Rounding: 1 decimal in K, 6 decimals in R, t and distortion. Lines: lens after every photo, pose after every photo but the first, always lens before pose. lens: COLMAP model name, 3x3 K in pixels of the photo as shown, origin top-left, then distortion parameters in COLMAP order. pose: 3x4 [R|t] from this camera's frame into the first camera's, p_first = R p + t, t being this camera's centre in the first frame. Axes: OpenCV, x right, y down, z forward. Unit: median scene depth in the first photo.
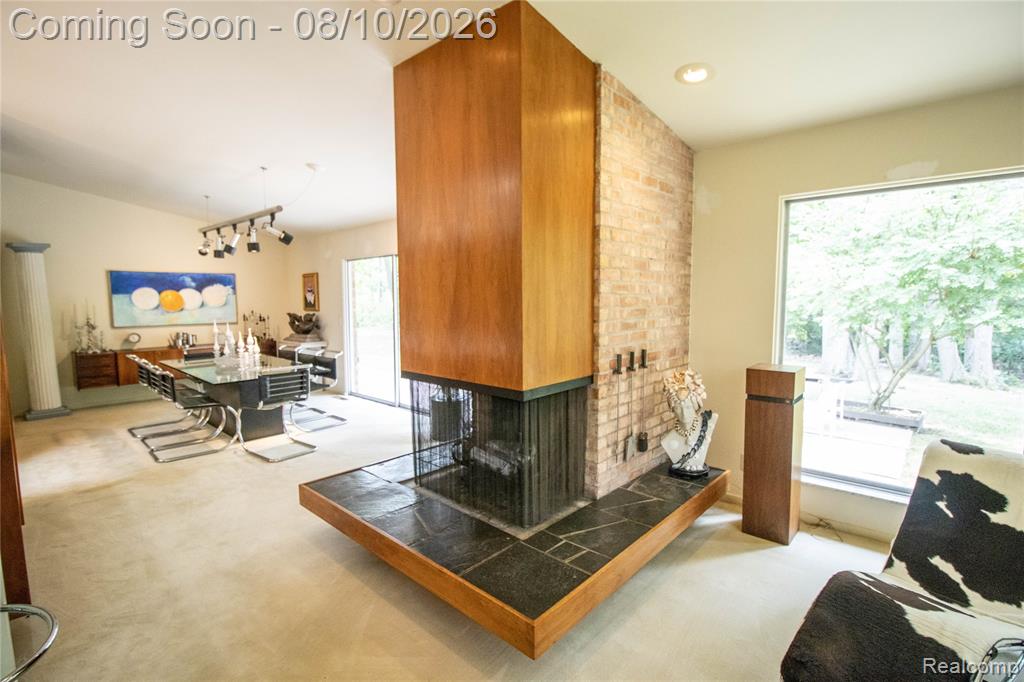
lens RADIAL K [[489.7, 0, 515.2], [0, 489.7, 344.3], [0, 0, 1]] dist [-0.006467, -0.003579]
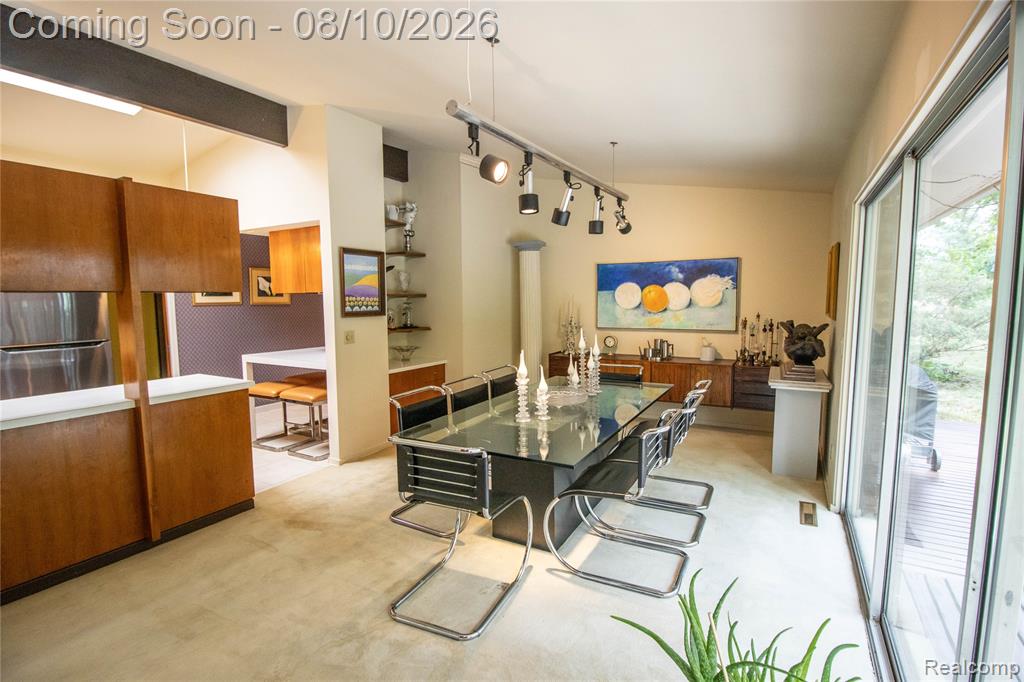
lens RADIAL K [[489.7, 0, 509.7], [0, 489.7, 342.4], [0, 0, 1]] dist [-0.006467, -0.003579]
pose [[0.233986, 0.092732, -0.967808, 0.005778], [-0.086076, 0.993508, 0.074384, -0.058622], [0.968422, 0.065900, 0.240449, 0.602785]]
